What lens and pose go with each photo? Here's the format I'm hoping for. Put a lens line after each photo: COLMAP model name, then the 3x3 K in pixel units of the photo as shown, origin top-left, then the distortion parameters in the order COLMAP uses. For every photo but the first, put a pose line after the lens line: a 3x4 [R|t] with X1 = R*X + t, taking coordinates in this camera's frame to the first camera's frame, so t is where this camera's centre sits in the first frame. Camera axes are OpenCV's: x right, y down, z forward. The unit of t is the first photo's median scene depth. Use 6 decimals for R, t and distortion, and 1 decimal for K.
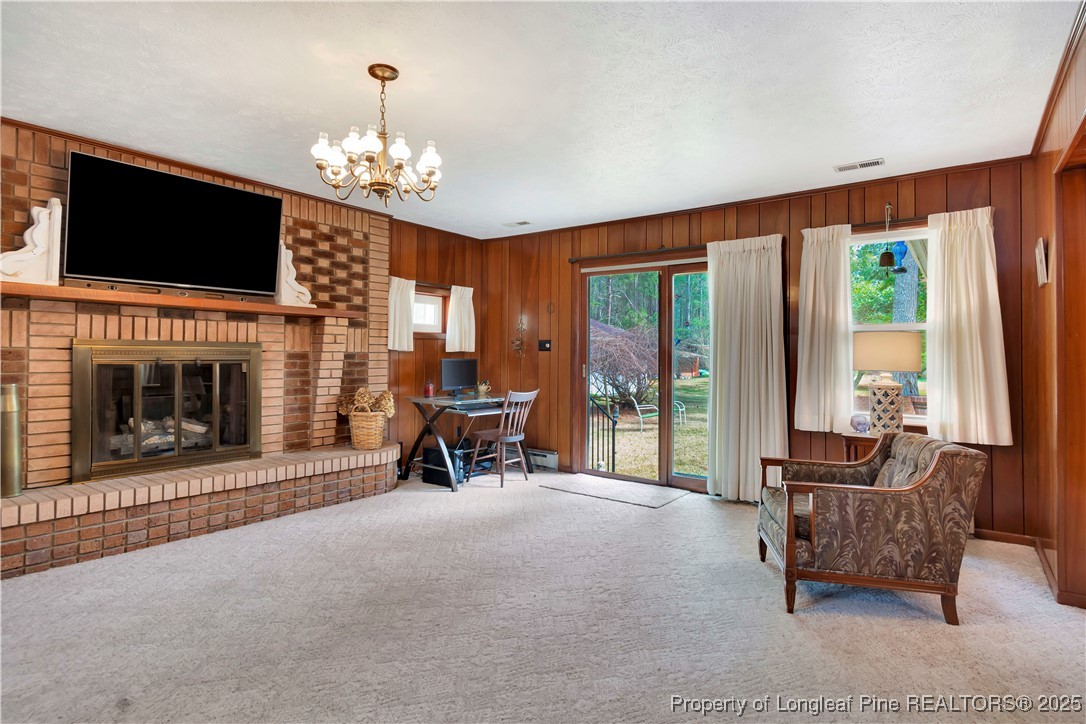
lens RADIAL K [[575.3, 0, 552.1], [0, 575.3, 357.9], [0, 0, 1]] dist [0.013282, -0.007569]
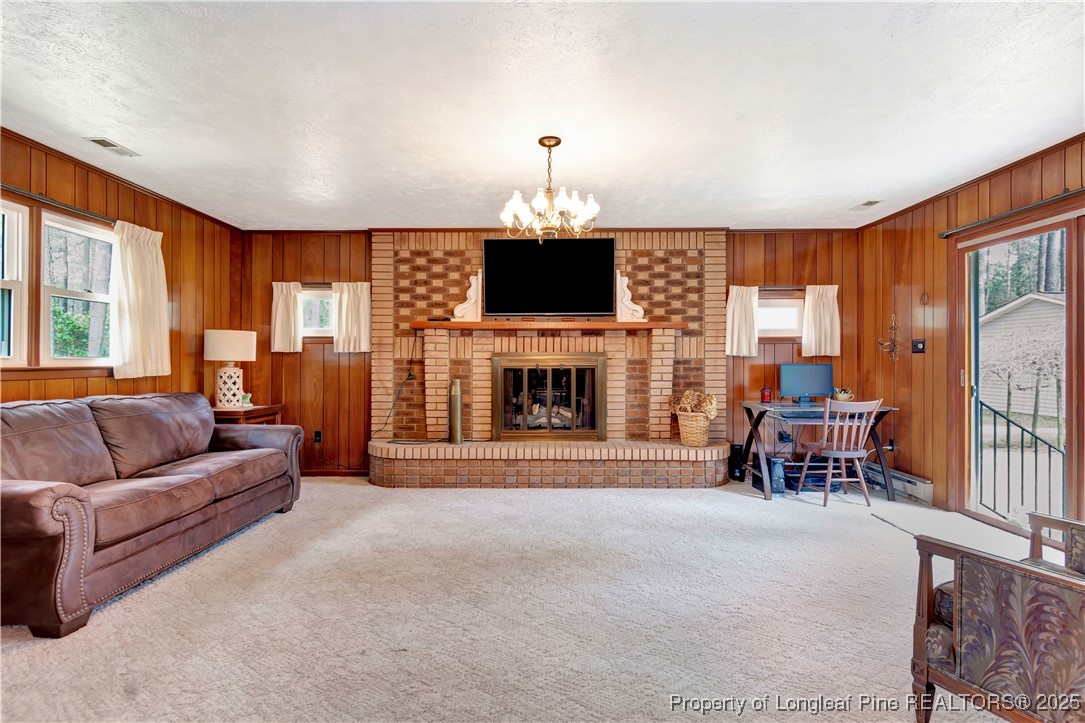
lens RADIAL K [[574.8, 0, 551.8], [0, 574.8, 363.5], [0, 0, 1]] dist [0.013282, -0.007569]
pose [[0.577797, -0.008805, -0.816133, 0.500641], [0.005163, 0.999961, -0.007133, 0.008147], [0.816164, -0.000092, 0.577820, 0.167756]]
